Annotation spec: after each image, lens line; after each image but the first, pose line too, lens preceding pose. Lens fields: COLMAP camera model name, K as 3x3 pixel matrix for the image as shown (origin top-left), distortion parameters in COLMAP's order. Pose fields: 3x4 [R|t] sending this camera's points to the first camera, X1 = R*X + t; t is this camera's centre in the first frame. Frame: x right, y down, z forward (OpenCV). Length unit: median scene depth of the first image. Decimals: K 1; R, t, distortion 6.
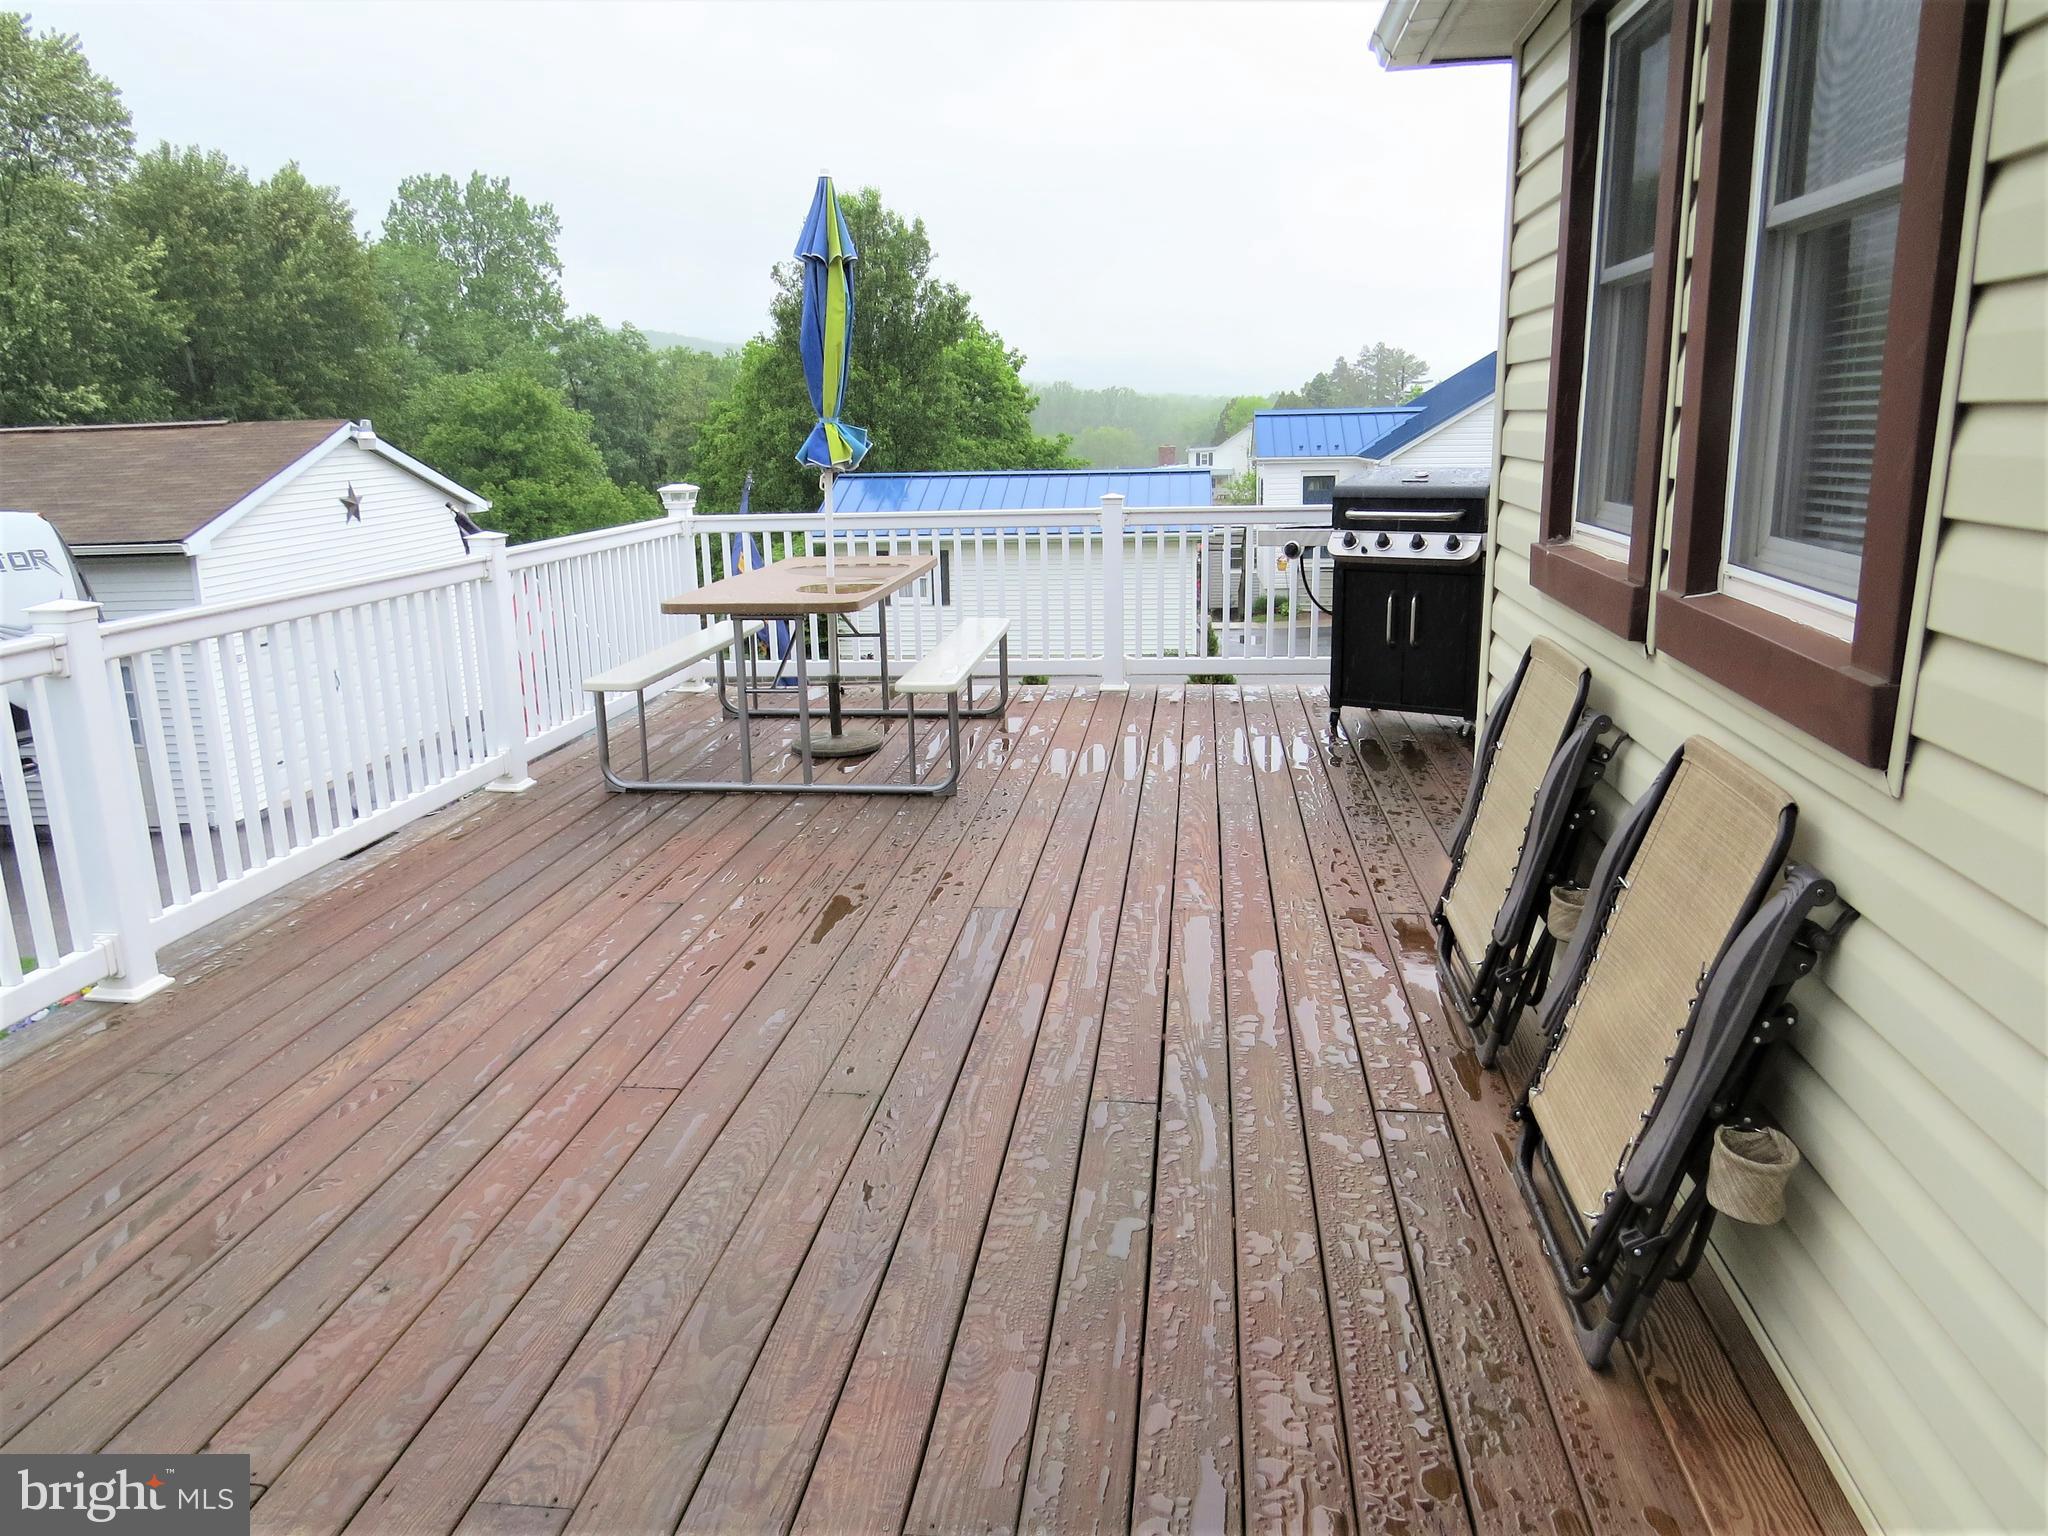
lens RADIAL K [[1465.5, 0, 1020.1], [0, 1465.5, 765.7], [0, 0, 1]] dist [0.000466, -0.009725]
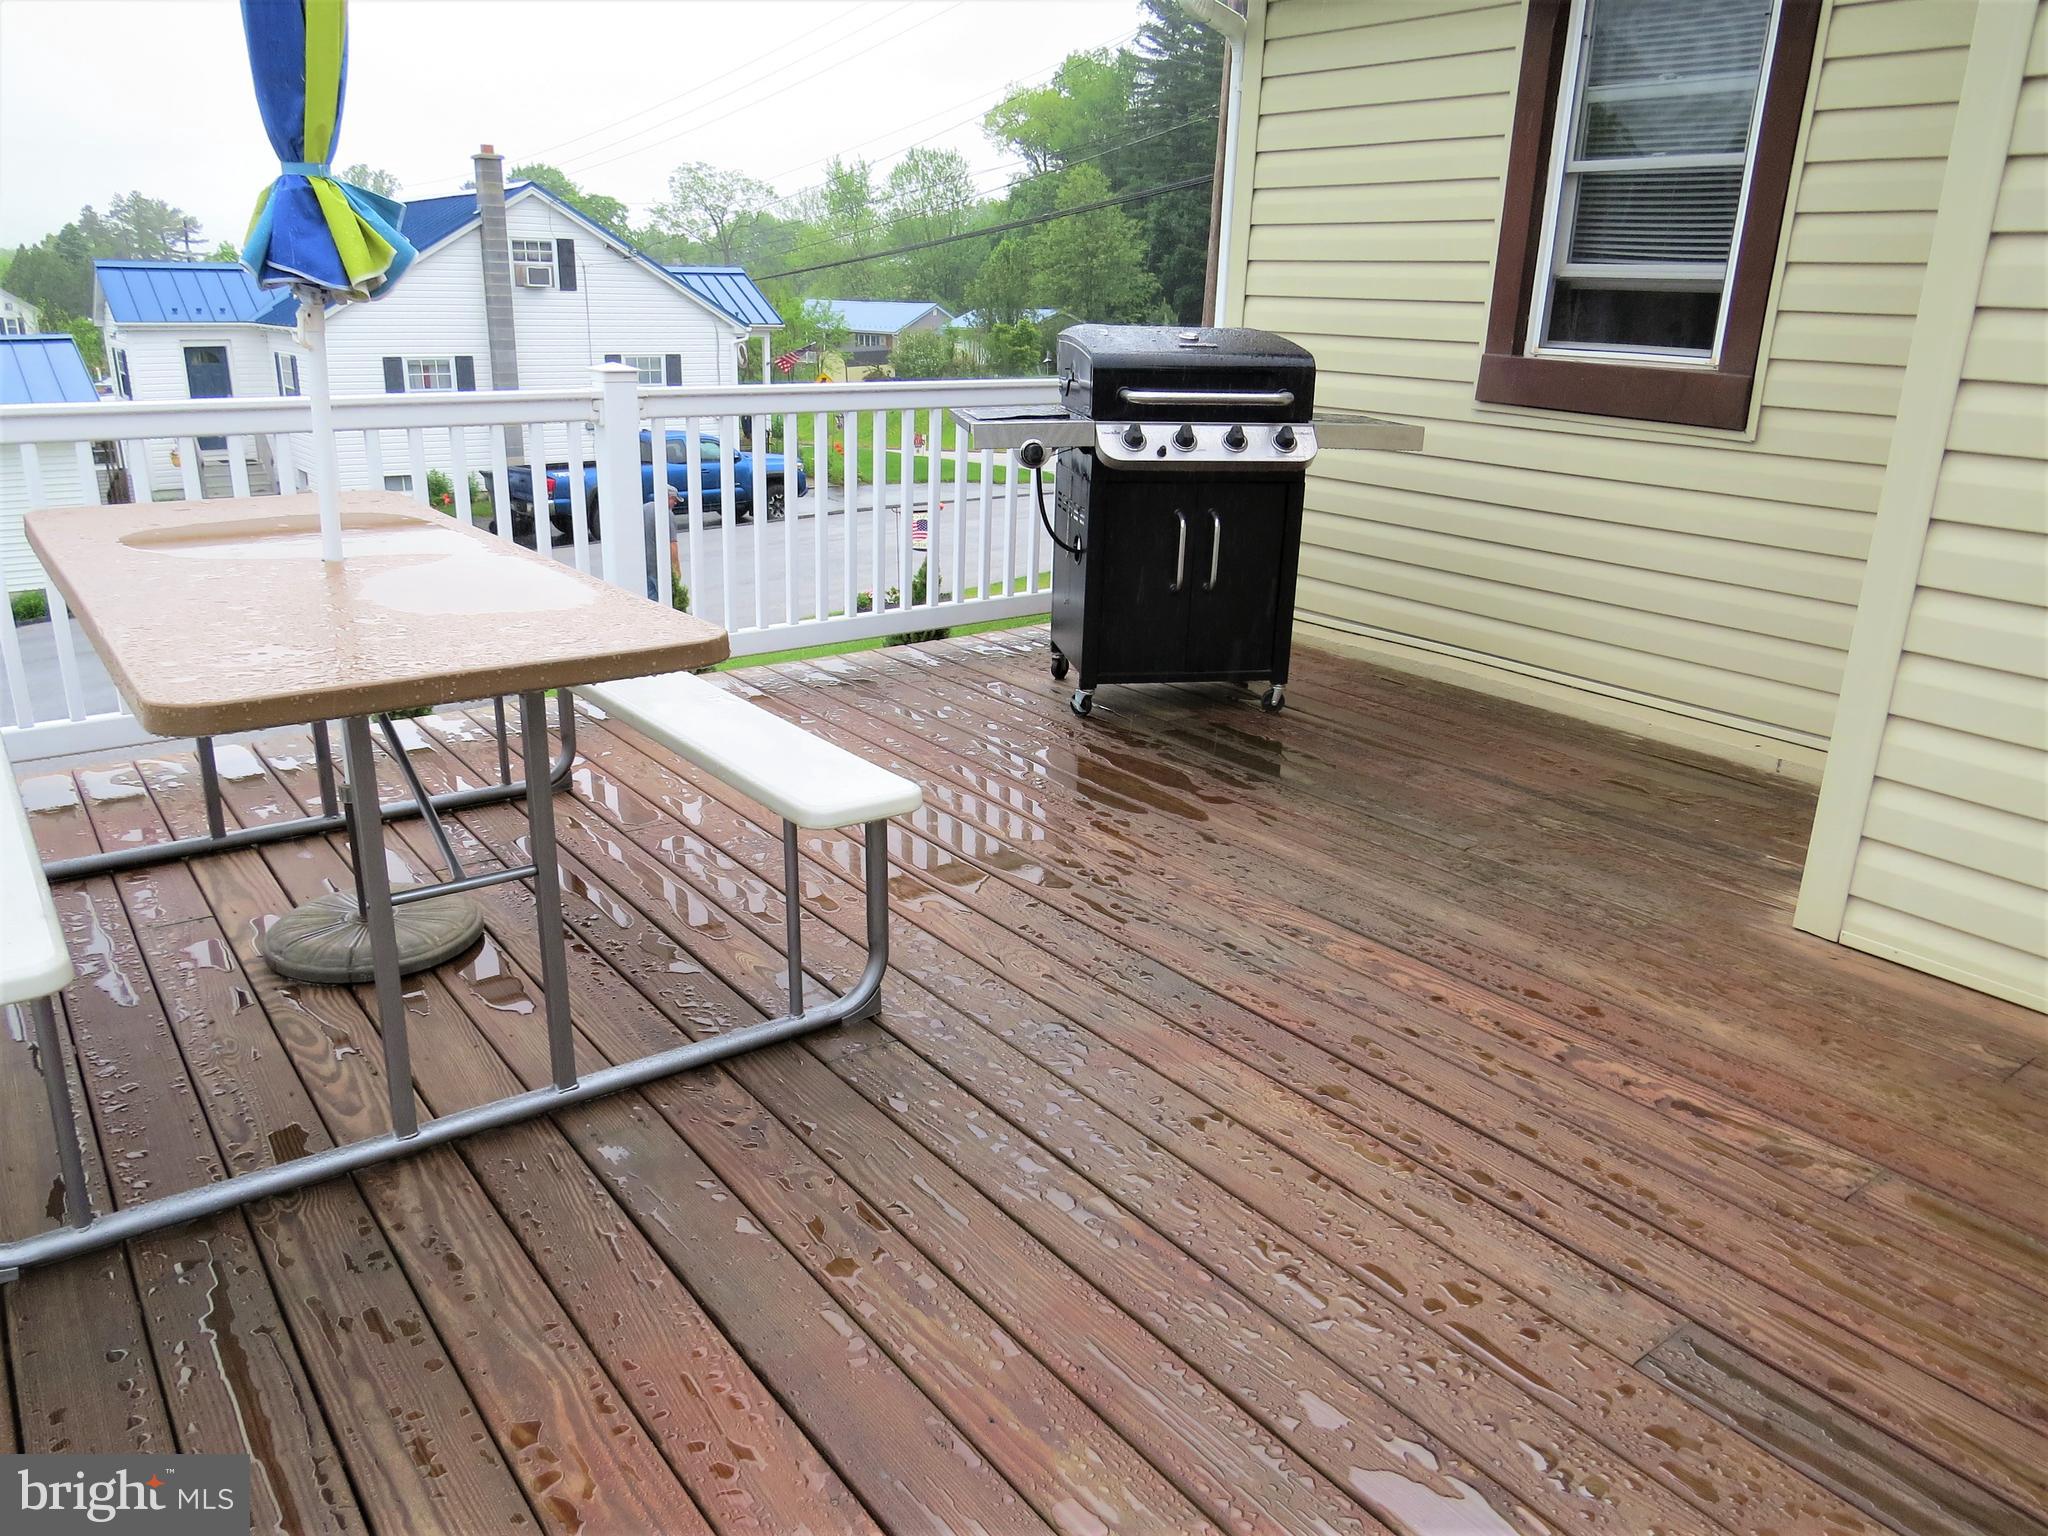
lens RADIAL K [[1465.5, 0, 1023.3], [0, 1465.5, 766.2], [0, 0, 1]] dist [0.000466, -0.009725]
pose [[0.726494, -0.174973, 0.664523, -0.274972], [0.121165, 0.984505, 0.126762, -0.098498], [-0.676406, -0.011575, 0.736438, 0.550707]]
